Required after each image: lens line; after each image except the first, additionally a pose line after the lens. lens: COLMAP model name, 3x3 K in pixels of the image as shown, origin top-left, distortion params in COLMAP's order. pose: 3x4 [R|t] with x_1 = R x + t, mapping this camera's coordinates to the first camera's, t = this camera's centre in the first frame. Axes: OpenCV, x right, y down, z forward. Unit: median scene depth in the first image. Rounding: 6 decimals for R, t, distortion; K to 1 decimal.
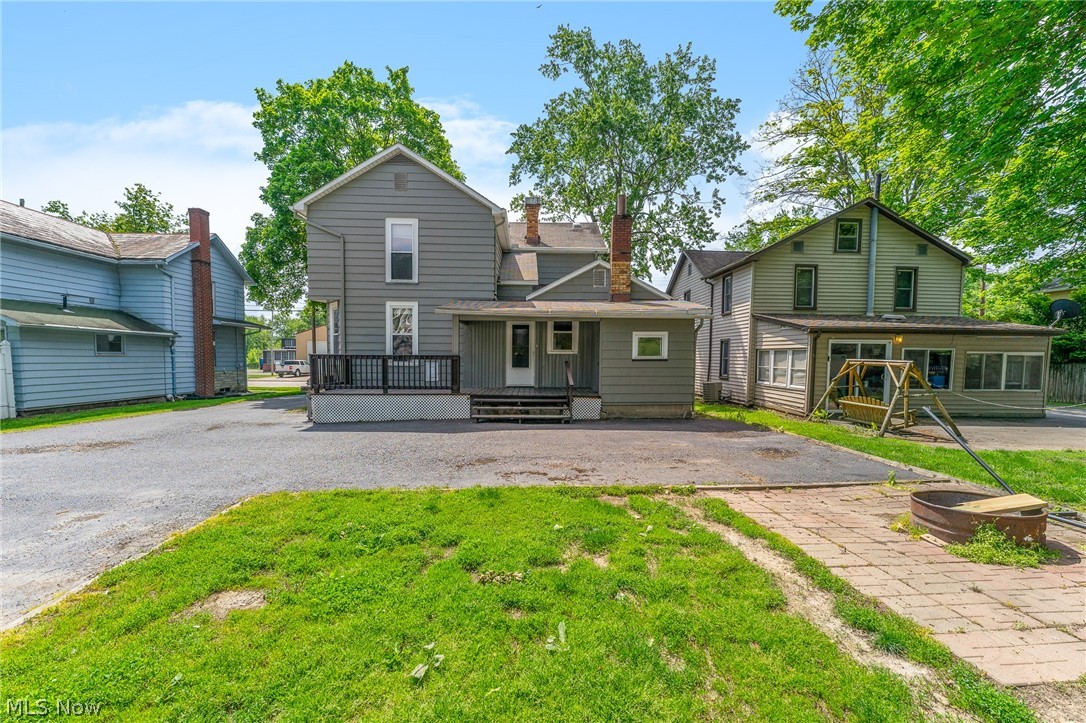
lens RADIAL K [[435.9, 0, 524.9], [0, 435.9, 388.4], [0, 0, 1]] dist [-0.001862, -0.000176]
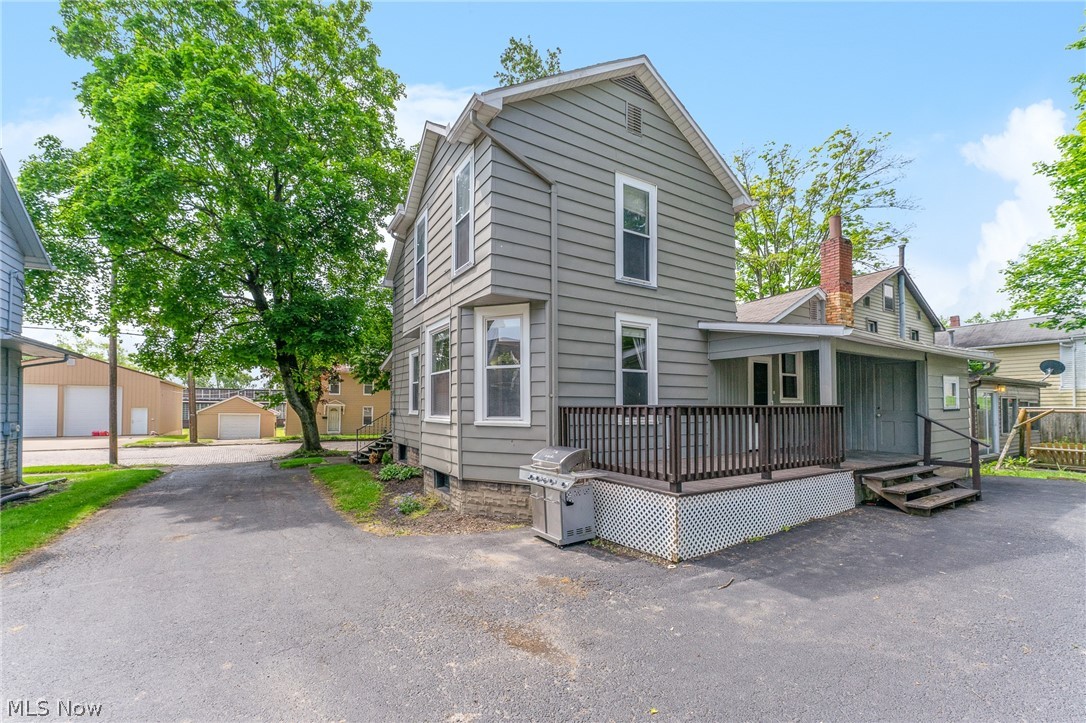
lens RADIAL K [[435.9, 0, 535.5], [0, 435.9, 394.8], [0, 0, 1]] dist [-0.001862, -0.000176]
pose [[0.871901, 0.005489, 0.489651, -0.607118], [0.037491, 0.996254, -0.077926, -0.045727], [-0.488245, 0.086301, 0.868429, 0.499647]]
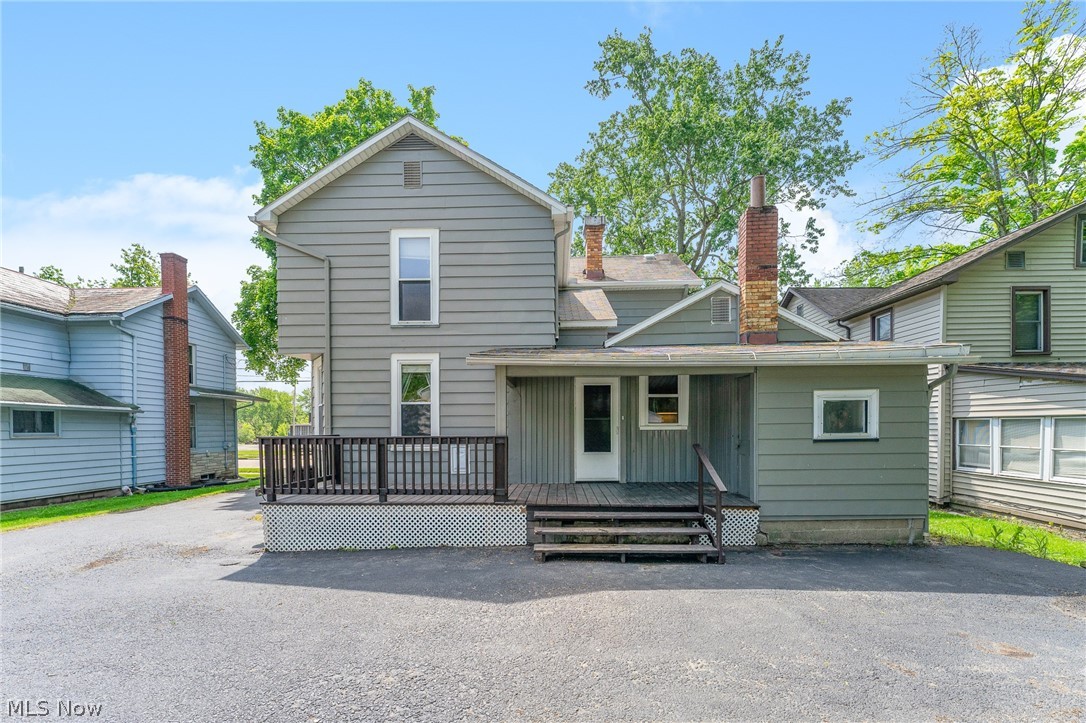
lens RADIAL K [[435.9, 0, 523.4], [0, 435.9, 443.1], [0, 0, 1]] dist [-0.001862, -0.000176]
pose [[0.998019, -0.010217, -0.062071, -0.069854], [0.007830, 0.999225, -0.038576, -0.032985], [0.062417, 0.038014, 0.997326, 0.316471]]
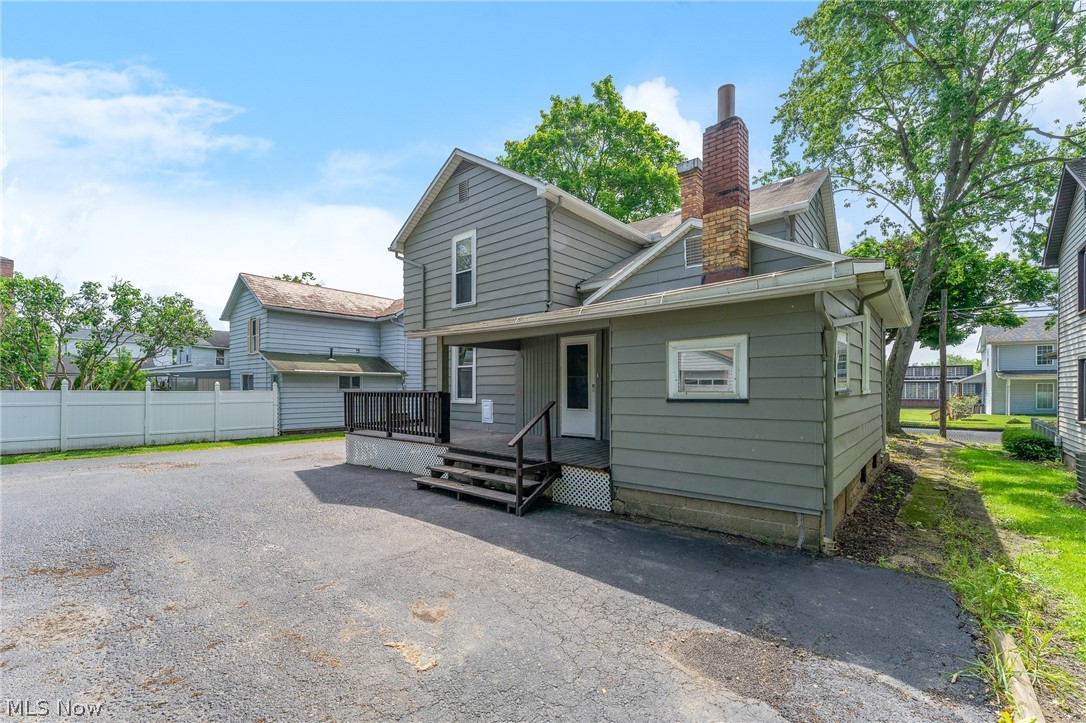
lens RADIAL K [[435.9, 0, 543.8], [0, 435.9, 388.2], [0, 0, 1]] dist [-0.001862, -0.000176]
pose [[0.751586, -0.009041, -0.659573, 0.349436], [-0.039555, 0.997489, -0.058746, -0.033984], [0.658448, 0.070242, 0.749341, 0.417847]]
